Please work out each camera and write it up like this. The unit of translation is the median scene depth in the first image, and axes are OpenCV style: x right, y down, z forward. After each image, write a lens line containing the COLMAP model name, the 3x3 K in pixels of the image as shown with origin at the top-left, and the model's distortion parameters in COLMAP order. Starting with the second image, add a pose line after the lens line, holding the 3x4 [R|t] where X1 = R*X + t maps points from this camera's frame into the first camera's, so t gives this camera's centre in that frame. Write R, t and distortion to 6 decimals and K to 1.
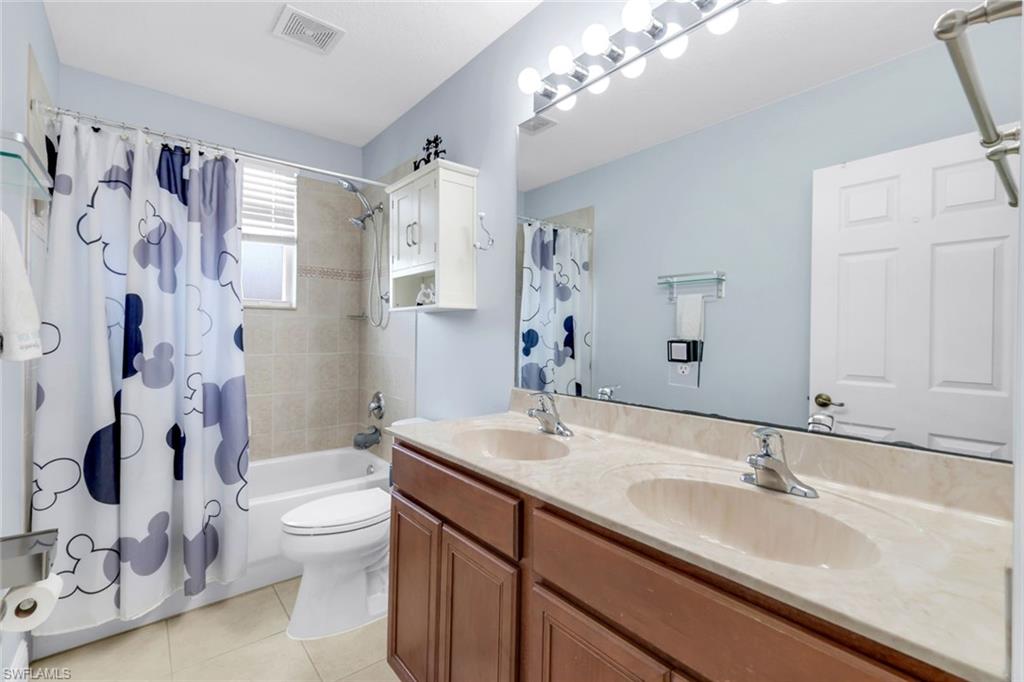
lens RADIAL K [[450.2, 0, 511.0], [0, 450.2, 338.3], [0, 0, 1]] dist [0.007659, 0.001988]
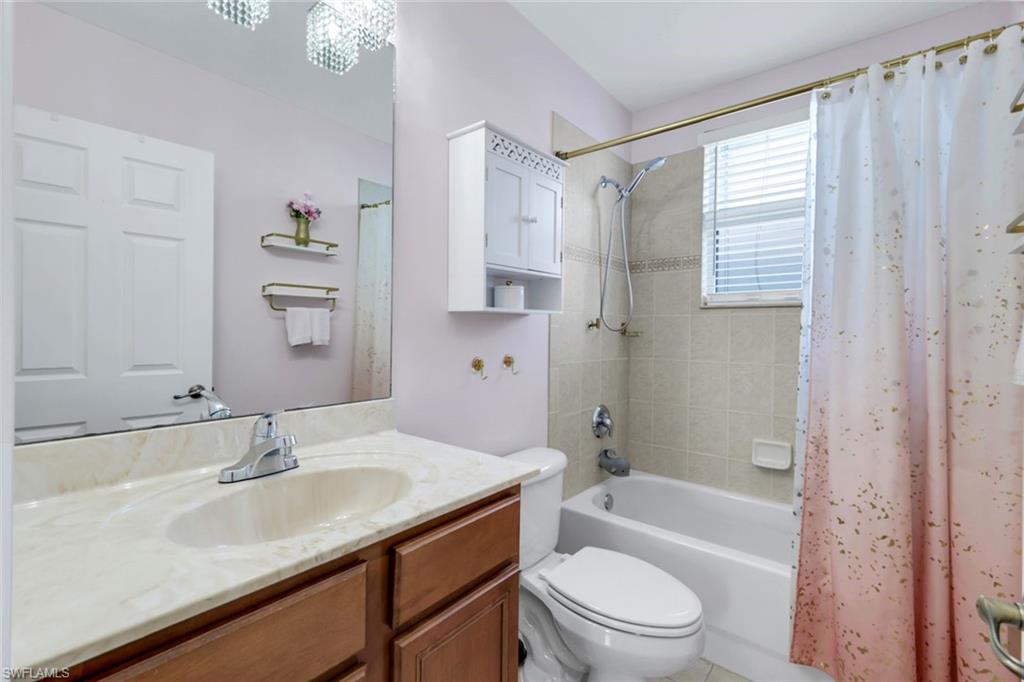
lens RADIAL K [[450.2, 0, 508.8], [0, 450.2, 338.5], [0, 0, 1]] dist [0.007659, 0.001988]
pose [[-0.197872, -0.020699, 0.980009, -0.402382], [-0.011781, 0.999755, 0.018737, -0.002375], [-0.980157, -0.007838, -0.198067, 0.518871]]
